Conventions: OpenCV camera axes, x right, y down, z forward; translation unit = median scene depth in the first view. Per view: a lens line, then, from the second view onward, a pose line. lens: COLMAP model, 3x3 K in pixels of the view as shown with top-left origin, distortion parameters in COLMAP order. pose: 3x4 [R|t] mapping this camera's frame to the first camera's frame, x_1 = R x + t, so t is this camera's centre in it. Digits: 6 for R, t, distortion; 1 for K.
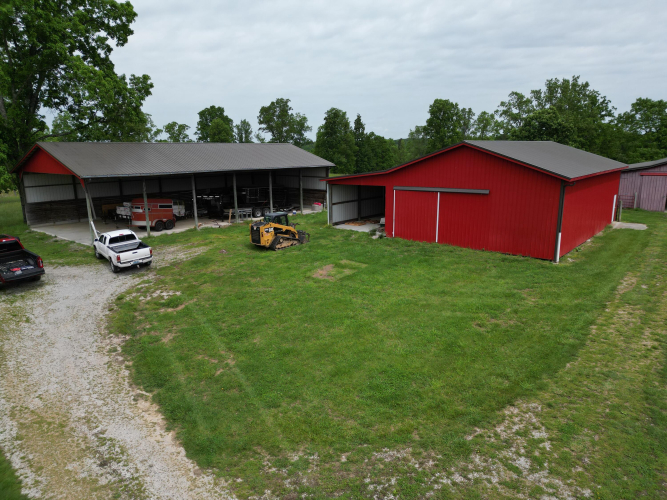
lens RADIAL K [[508.1, 0, 330.0], [0, 508.1, 251.0], [0, 0, 1]] dist [0.088437, -0.009092]
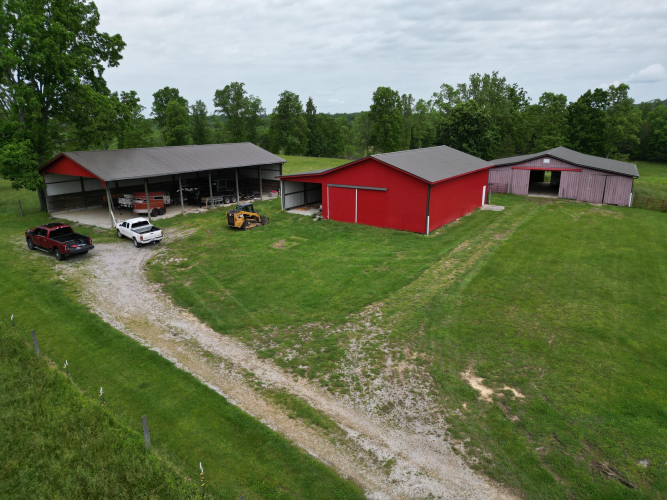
lens RADIAL K [[508.1, 0, 327.4], [0, 508.1, 248.0], [0, 0, 1]] dist [0.088437, -0.009092]
pose [[0.996652, -0.020875, 0.079047, 0.009886], [0.017382, 0.998853, 0.044622, -0.011167], [-0.079888, -0.043099, 0.995872, -0.469153]]
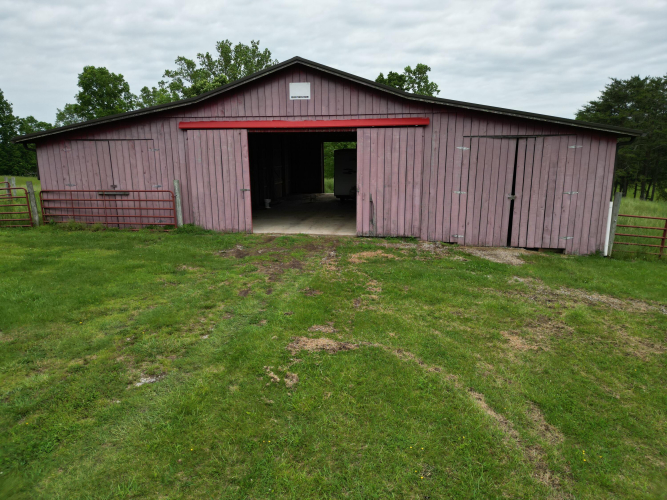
lens RADIAL K [[508.1, 0, 332.9], [0, 508.1, 251.4], [0, 0, 1]] dist [0.088437, -0.009092]
pose [[0.899901, -0.094660, 0.425697, 0.834300], [0.099521, 0.994976, 0.010866, -0.093269], [-0.424587, 0.032587, 0.904801, 1.034572]]
